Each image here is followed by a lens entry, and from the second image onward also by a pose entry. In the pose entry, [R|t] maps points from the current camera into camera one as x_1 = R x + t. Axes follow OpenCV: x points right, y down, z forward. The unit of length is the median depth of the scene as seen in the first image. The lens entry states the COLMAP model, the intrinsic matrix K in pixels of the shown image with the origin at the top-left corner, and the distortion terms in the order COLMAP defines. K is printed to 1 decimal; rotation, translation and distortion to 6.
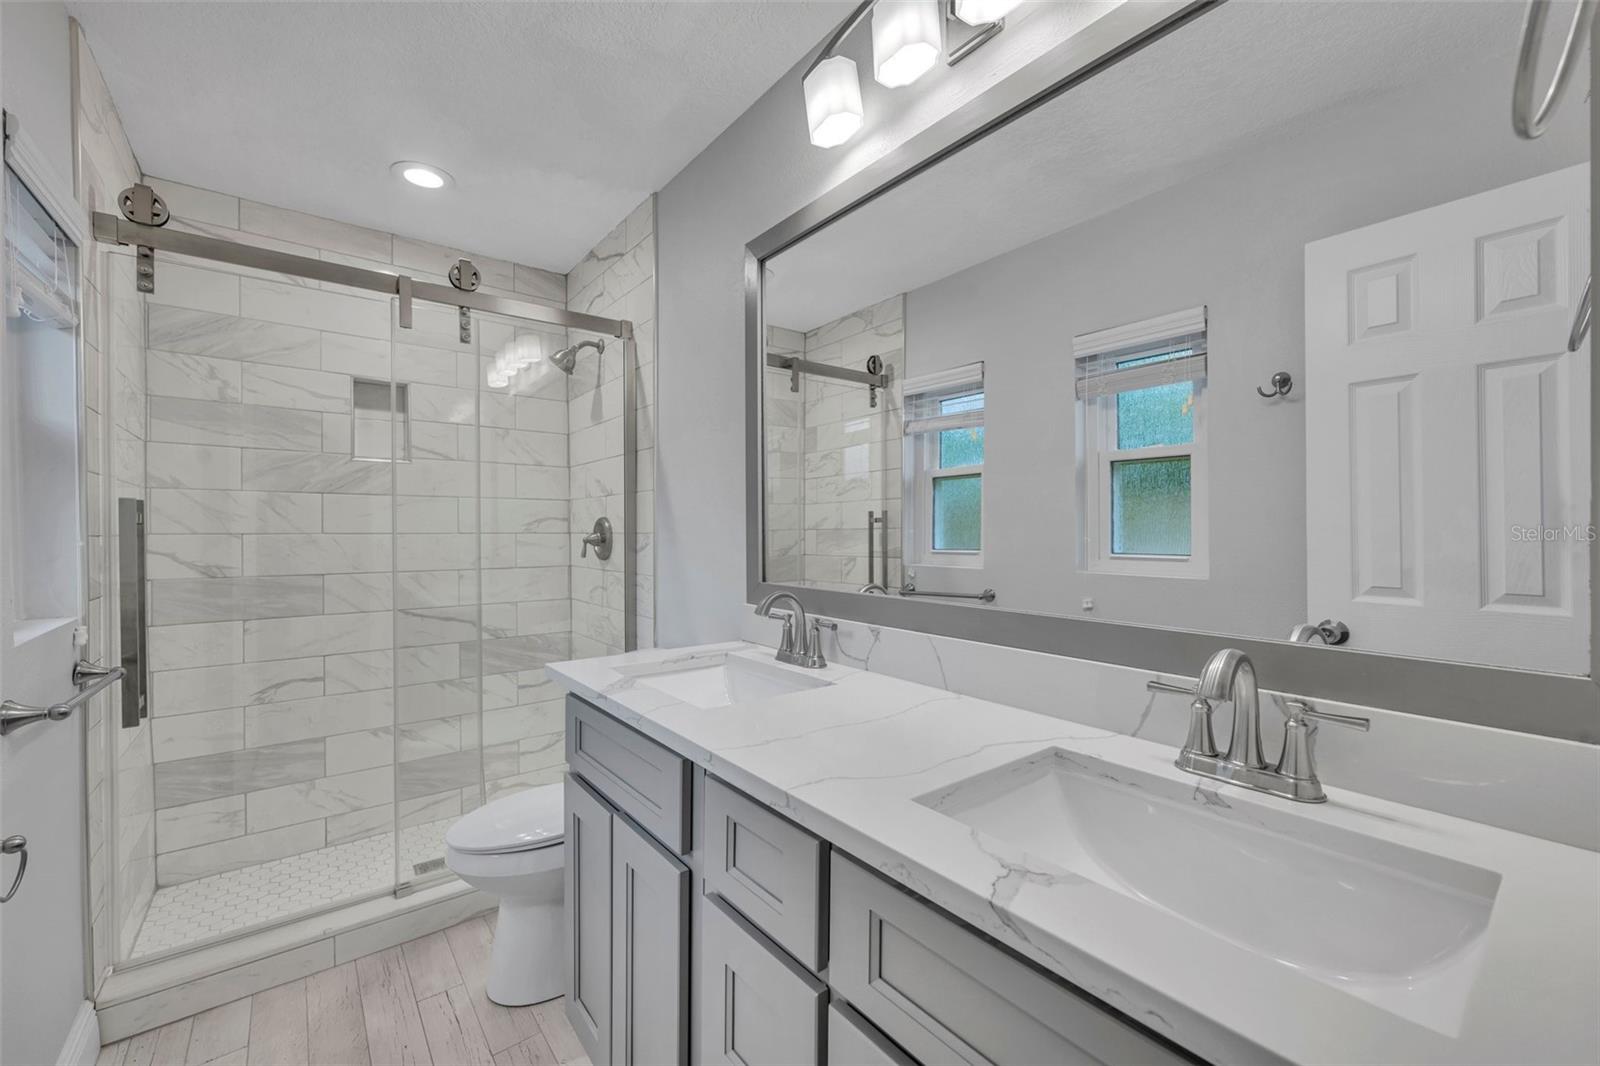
lens RADIAL K [[648.1, 0, 801.9], [0, 648.1, 539.3], [0, 0, 1]] dist [-0.001338, 0.000191]
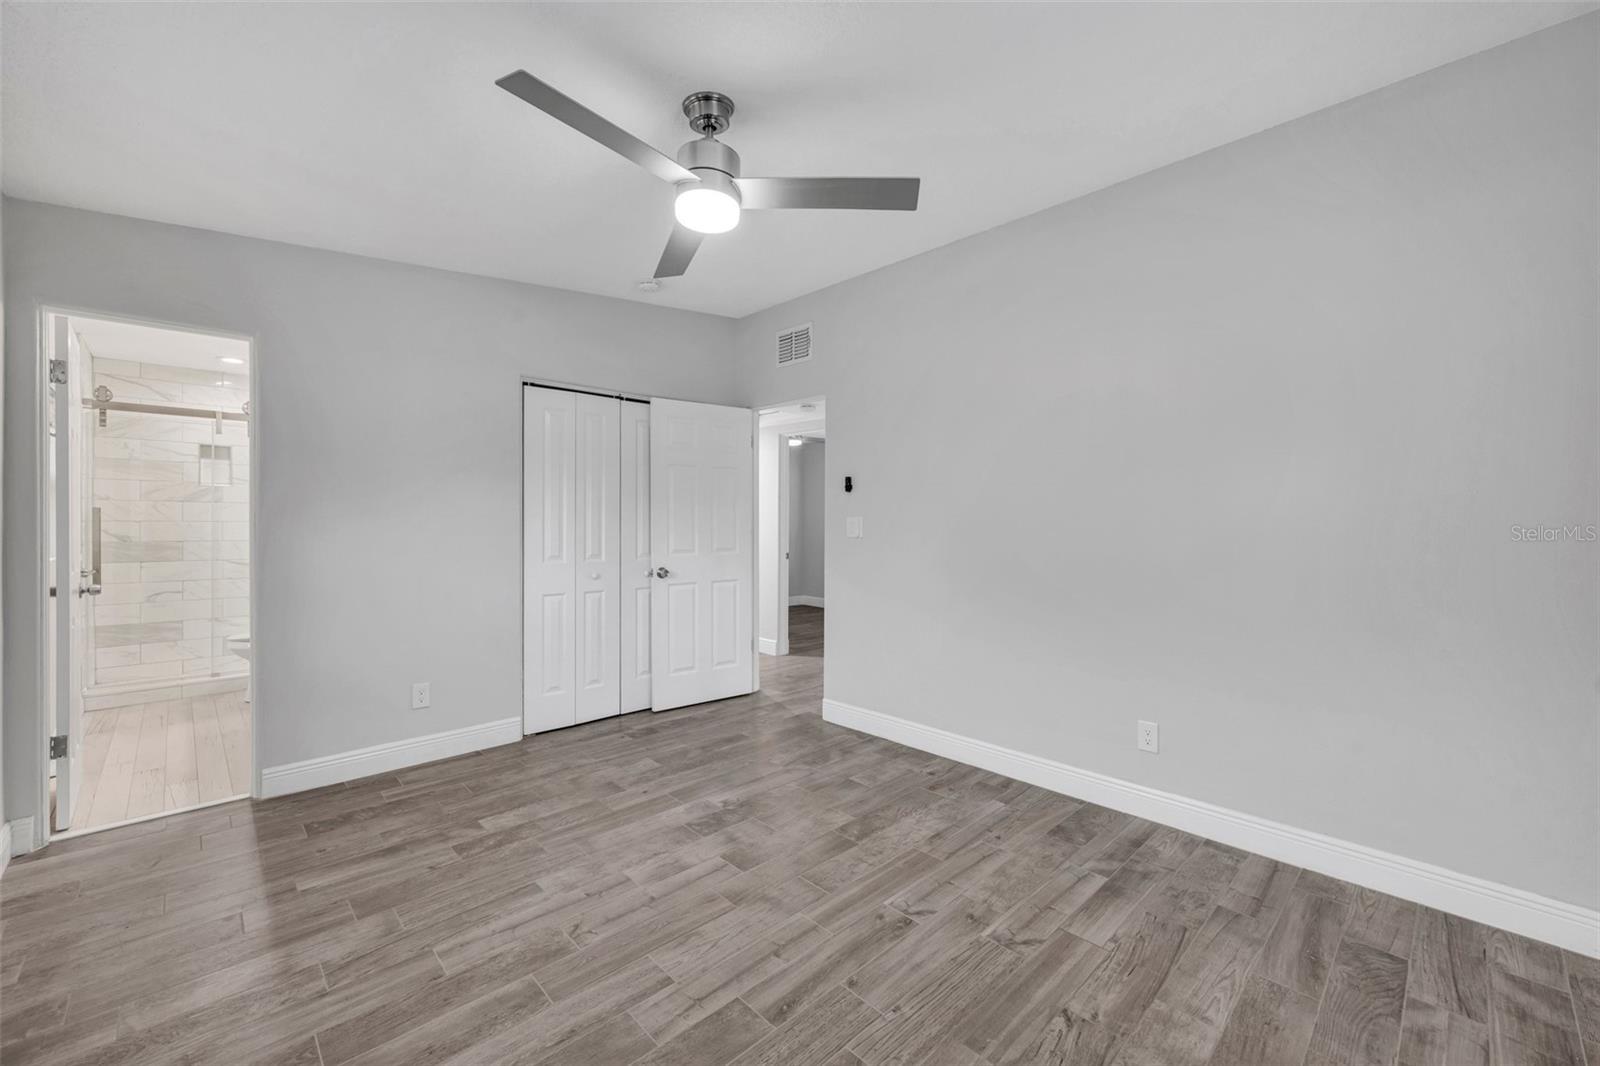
lens RADIAL K [[648.1, 0, 800.1], [0, 648.1, 534.1], [0, 0, 1]] dist [-0.001338, 0.000191]
pose [[0.995420, 0.002627, 0.095560, 1.061801], [-0.002199, 0.999987, -0.004587, 0.038430], [-0.095570, 0.004356, 0.995413, -1.288356]]
